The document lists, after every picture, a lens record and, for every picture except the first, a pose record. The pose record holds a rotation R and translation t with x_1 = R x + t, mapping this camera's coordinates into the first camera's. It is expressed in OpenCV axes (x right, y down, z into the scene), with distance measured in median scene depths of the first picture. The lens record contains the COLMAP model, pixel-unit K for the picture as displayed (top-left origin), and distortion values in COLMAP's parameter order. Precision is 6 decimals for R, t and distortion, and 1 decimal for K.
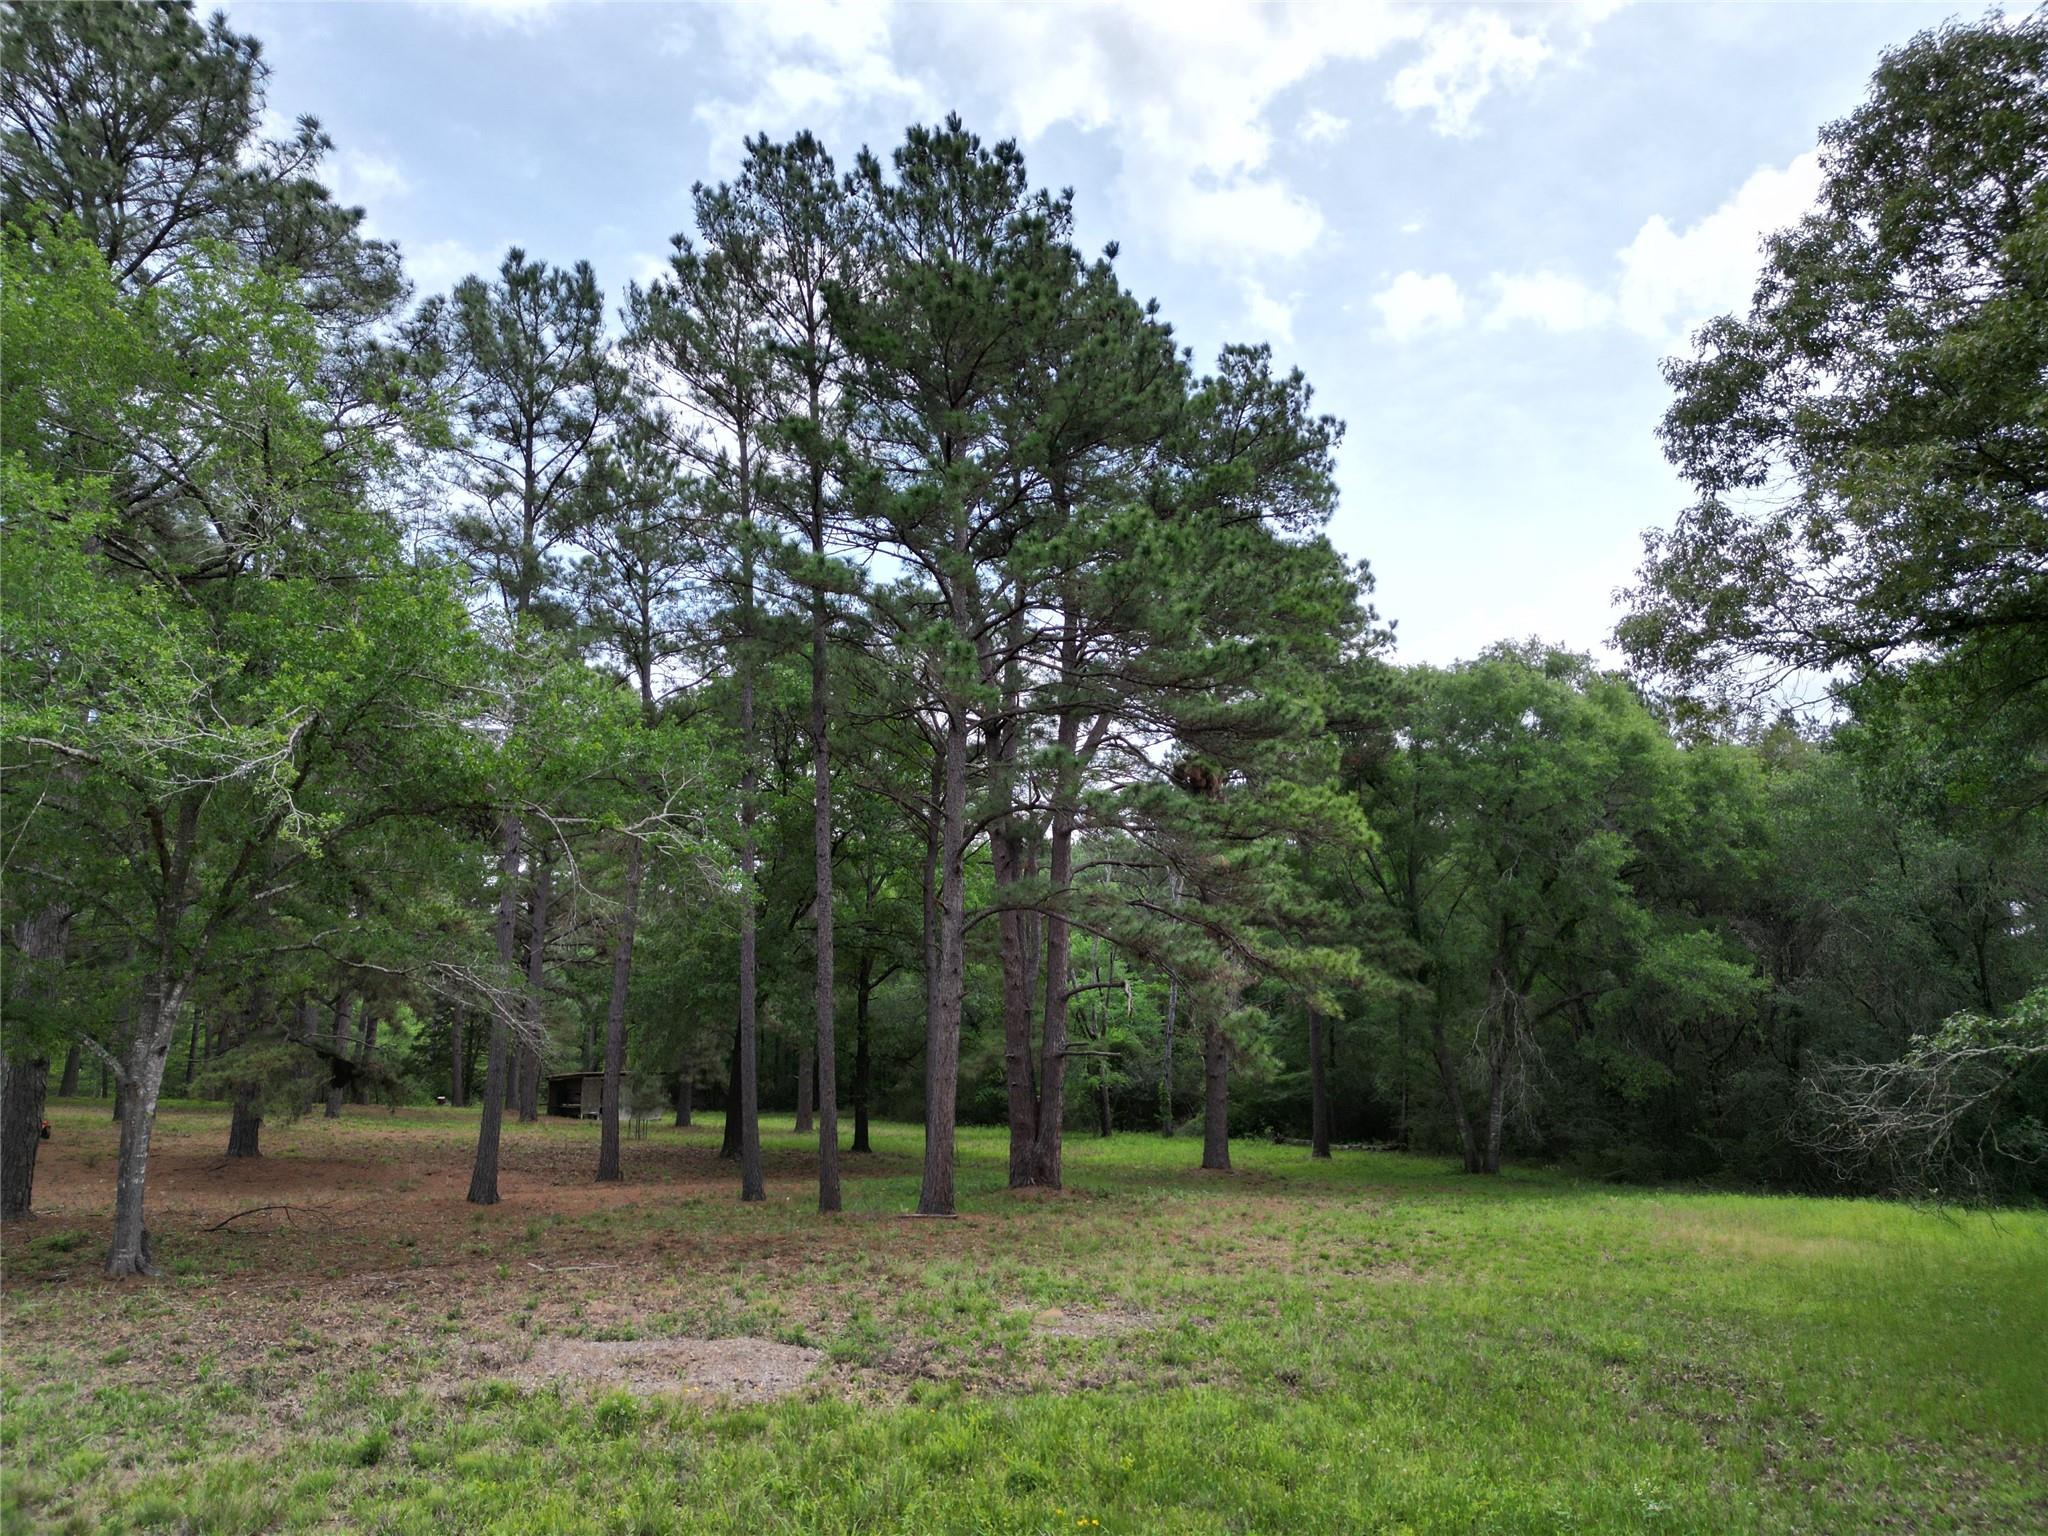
lens RADIAL K [[1410.9, 0, 1025.6], [0, 1410.9, 773.9], [0, 0, 1]] dist [0.040884, -0.023232]
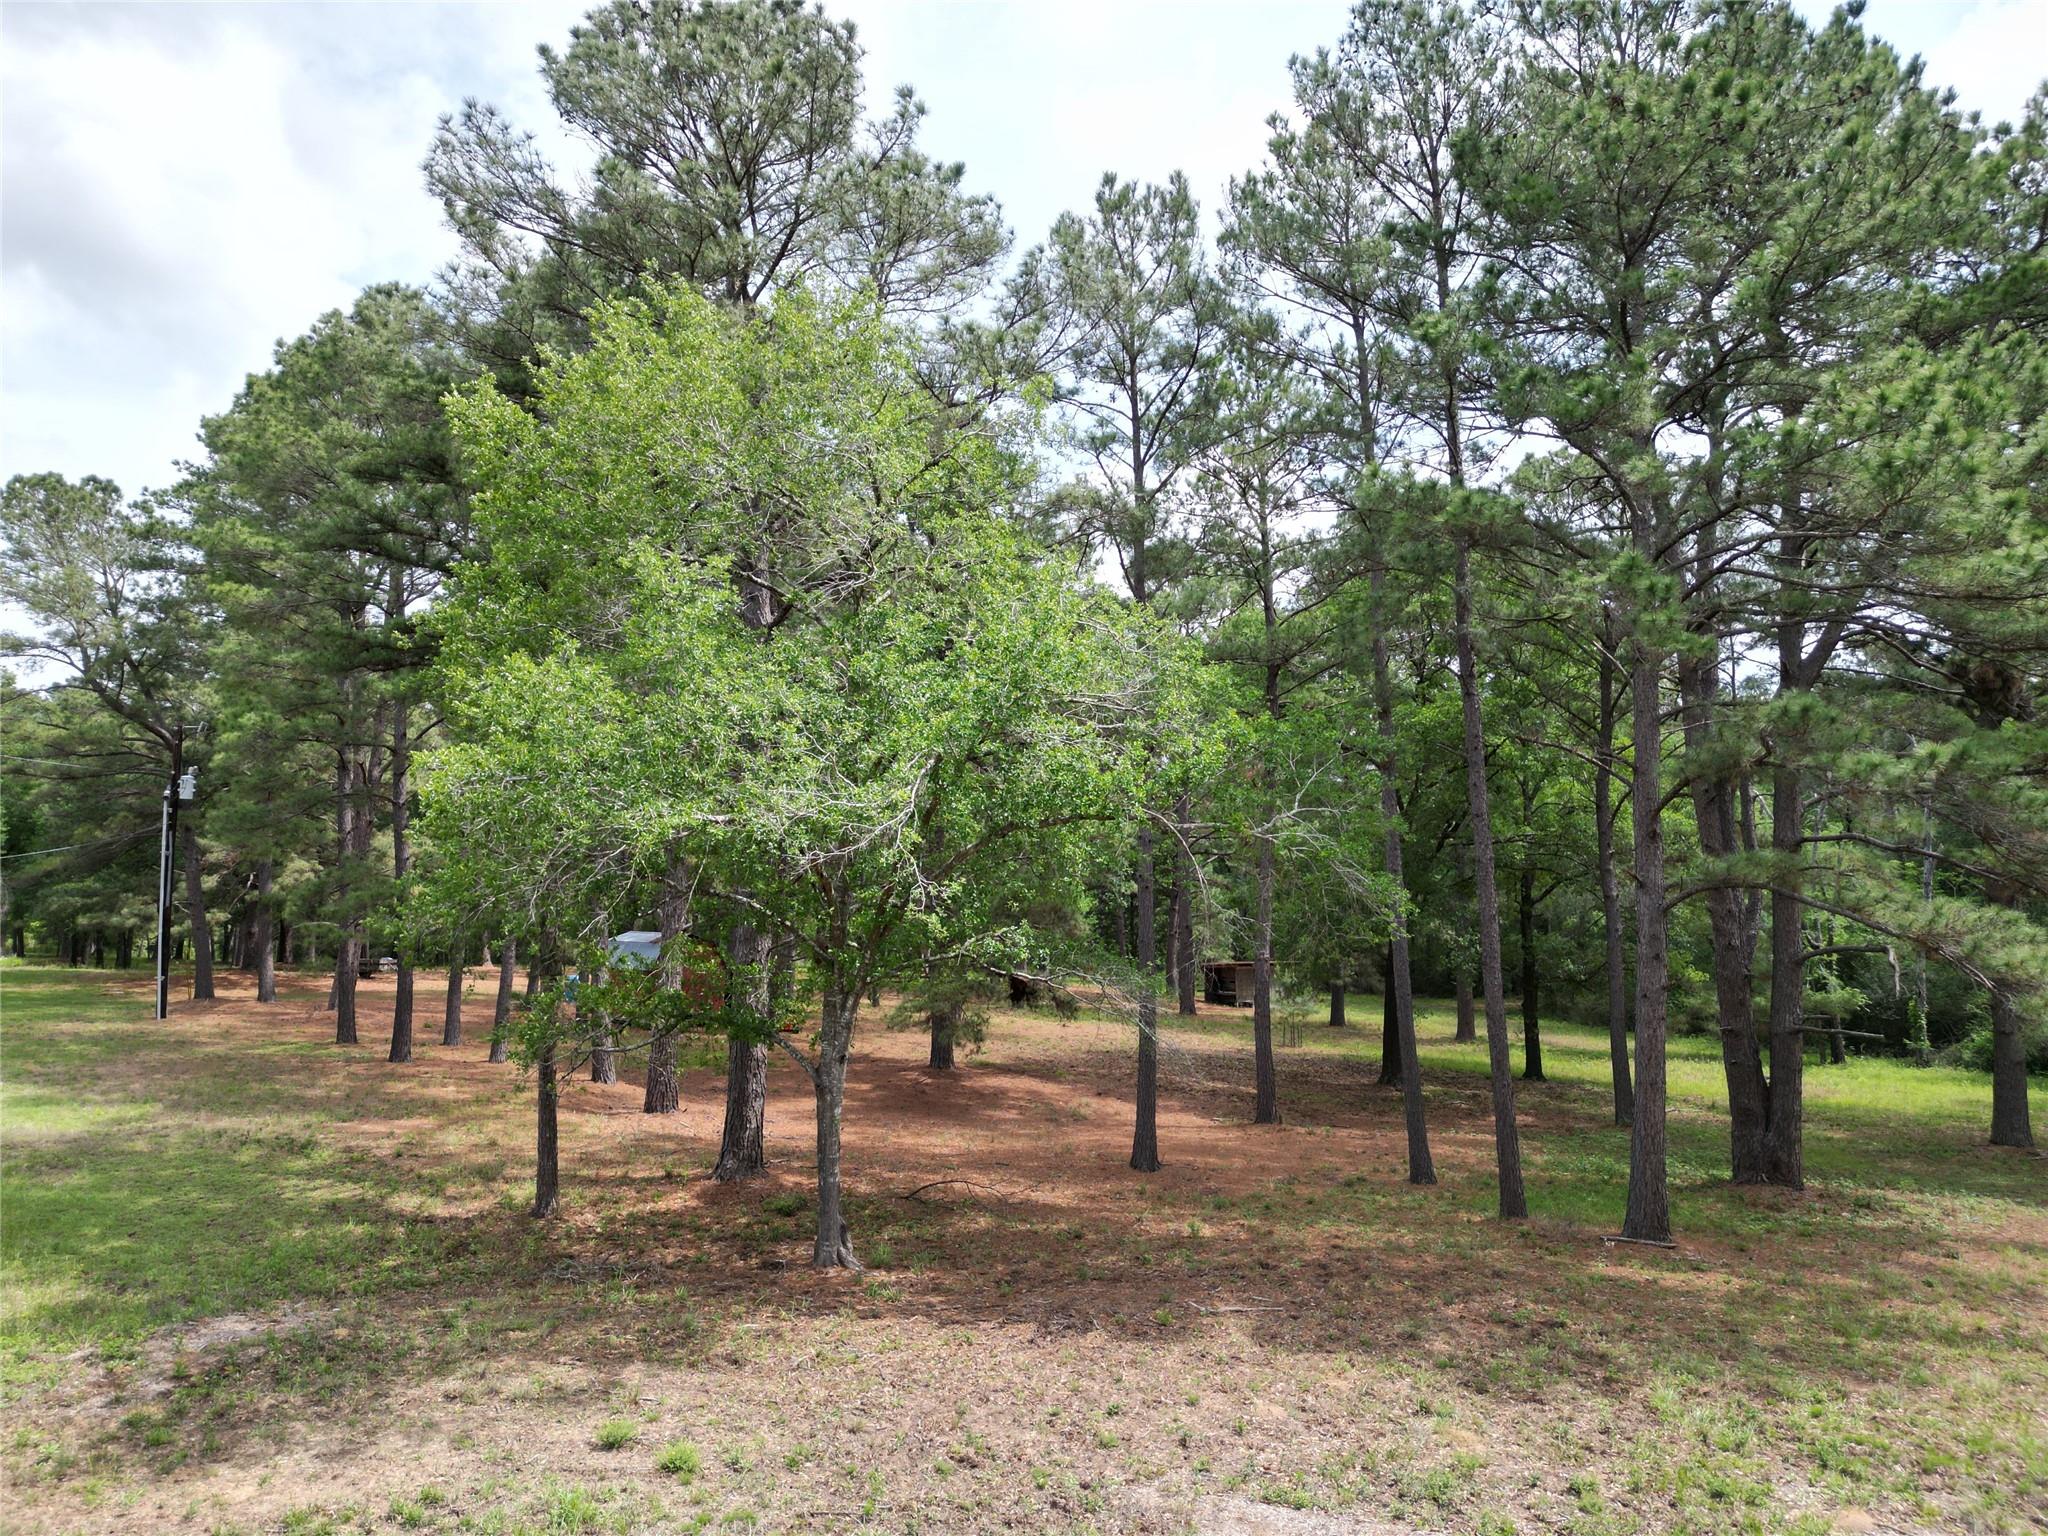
lens RADIAL K [[1410.9, 0, 1008.7], [0, 1410.9, 779.2], [0, 0, 1]] dist [0.040884, -0.023232]
pose [[0.898074, -0.034316, -0.438503, -0.019011], [0.080673, 0.992891, 0.087522, -0.059117], [0.432382, -0.113976, 0.894458, 0.088917]]
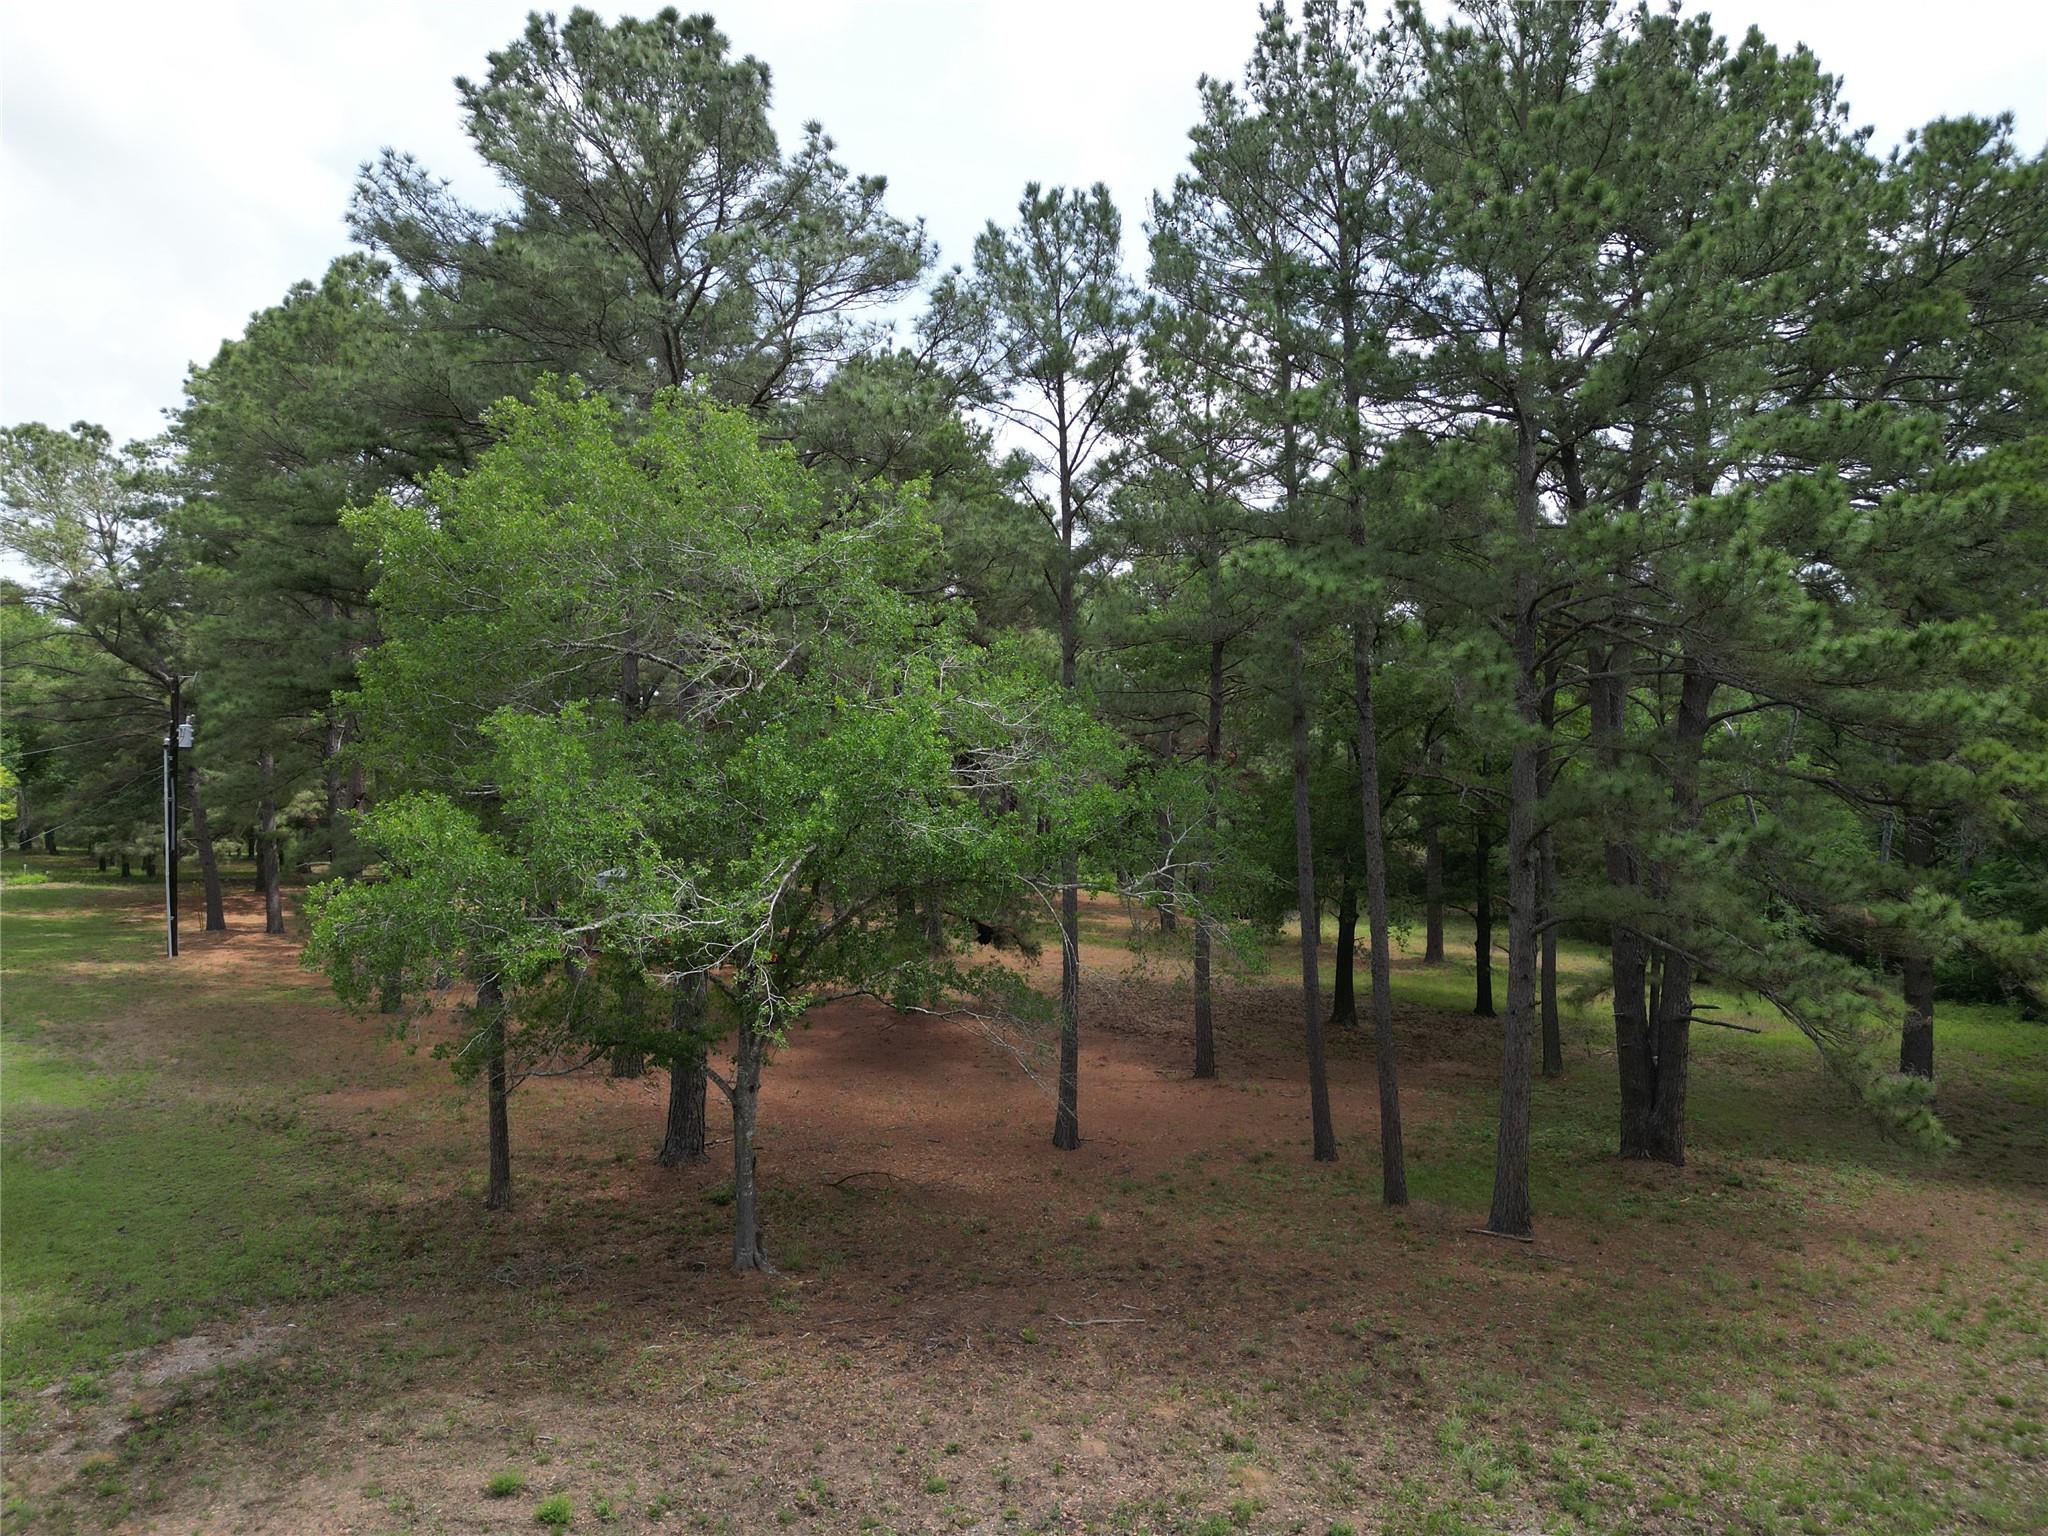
lens RADIAL K [[1410.9, 0, 1012.0], [0, 1410.9, 772.9], [0, 0, 1]] dist [0.040884, -0.023232]
pose [[0.890134, 0.004041, -0.455681, 0.061116], [0.085415, 0.980759, 0.175547, -0.148821], [0.447622, -0.195183, 0.872662, 0.093382]]
